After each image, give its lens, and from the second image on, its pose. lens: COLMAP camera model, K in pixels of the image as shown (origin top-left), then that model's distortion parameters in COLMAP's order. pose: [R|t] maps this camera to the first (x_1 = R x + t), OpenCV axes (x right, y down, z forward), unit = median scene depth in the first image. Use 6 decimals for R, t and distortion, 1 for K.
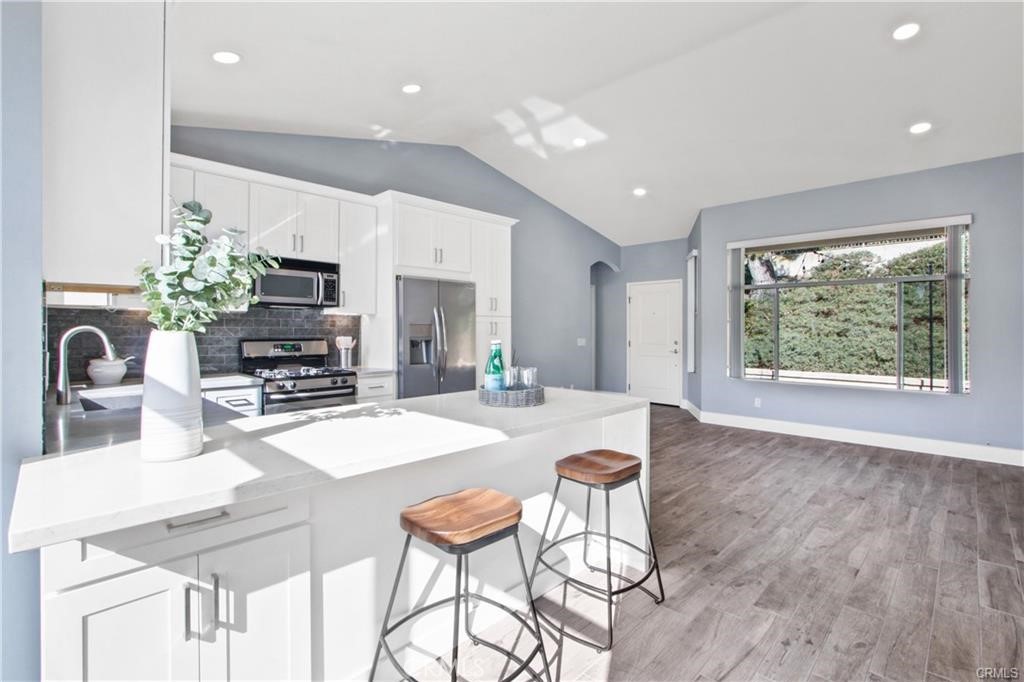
lens RADIAL K [[451.8, 0, 532.0], [0, 451.8, 332.9], [0, 0, 1]] dist [0.000539, 0.000044]
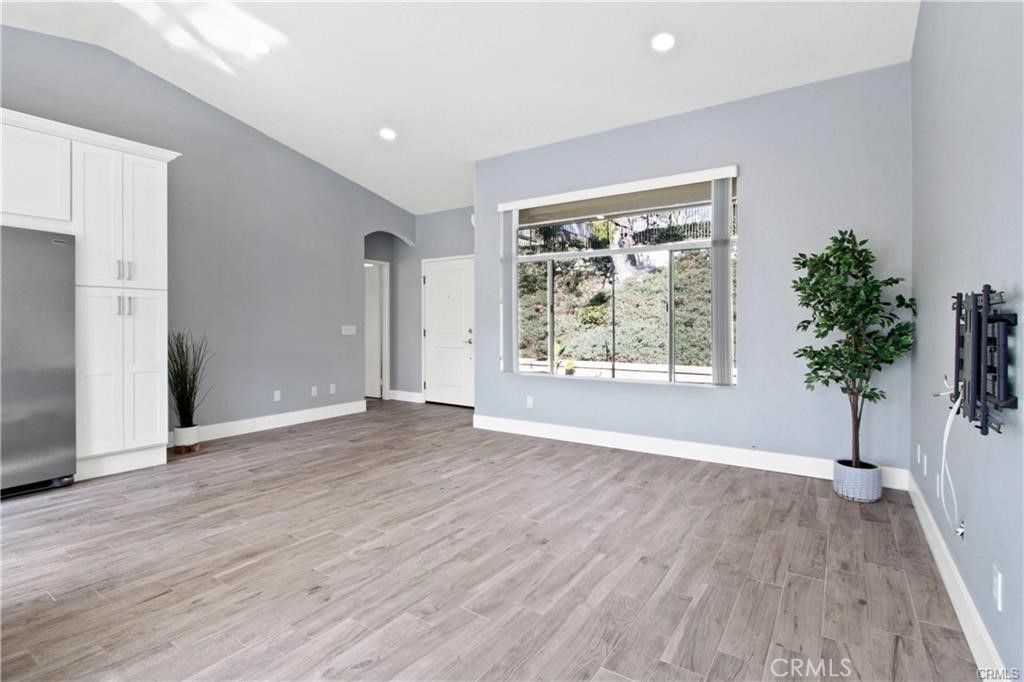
lens RADIAL K [[470.4, 0, 511.3], [0, 470.4, 329.6], [0, 0, 1]] dist [-0.007725, 0.000157]
pose [[0.986882, -0.003774, 0.161401, 0.410964], [0.003761, 0.999993, 0.000384, 0.031030], [-0.161401, 0.000228, 0.986889, 0.219956]]
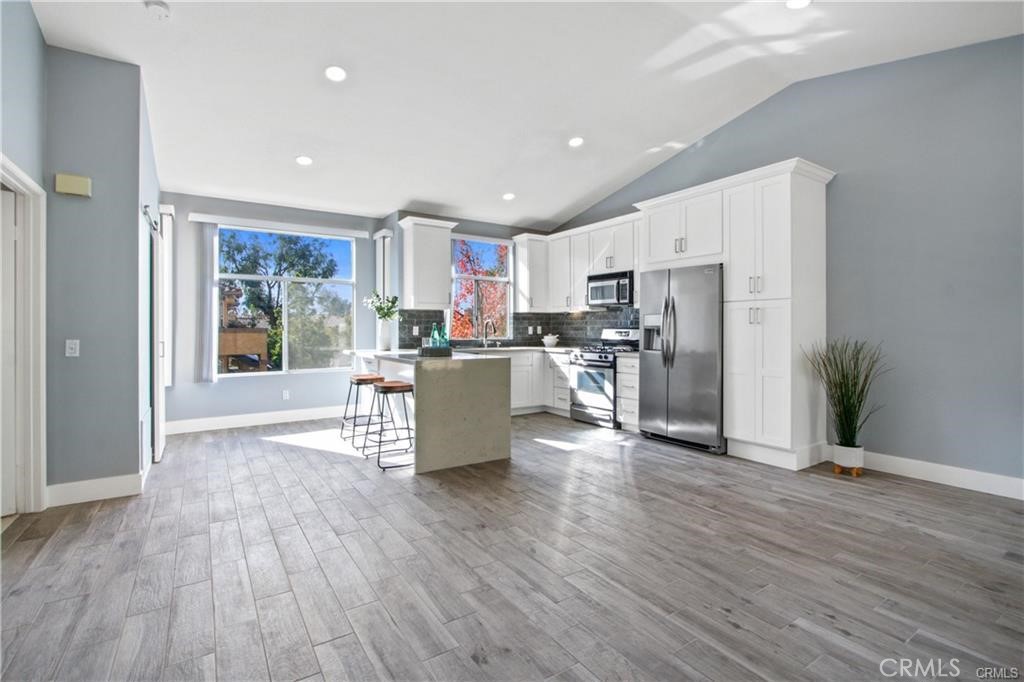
lens RADIAL K [[470.4, 0, 511.3], [0, 470.4, 329.6], [0, 0, 1]] dist [-0.007725, 0.000157]
pose [[-0.207256, -0.003902, -0.978279, 0.863926], [-0.011769, 0.999930, -0.001495, 0.022210], [0.978216, 0.011204, -0.207288, 0.818335]]
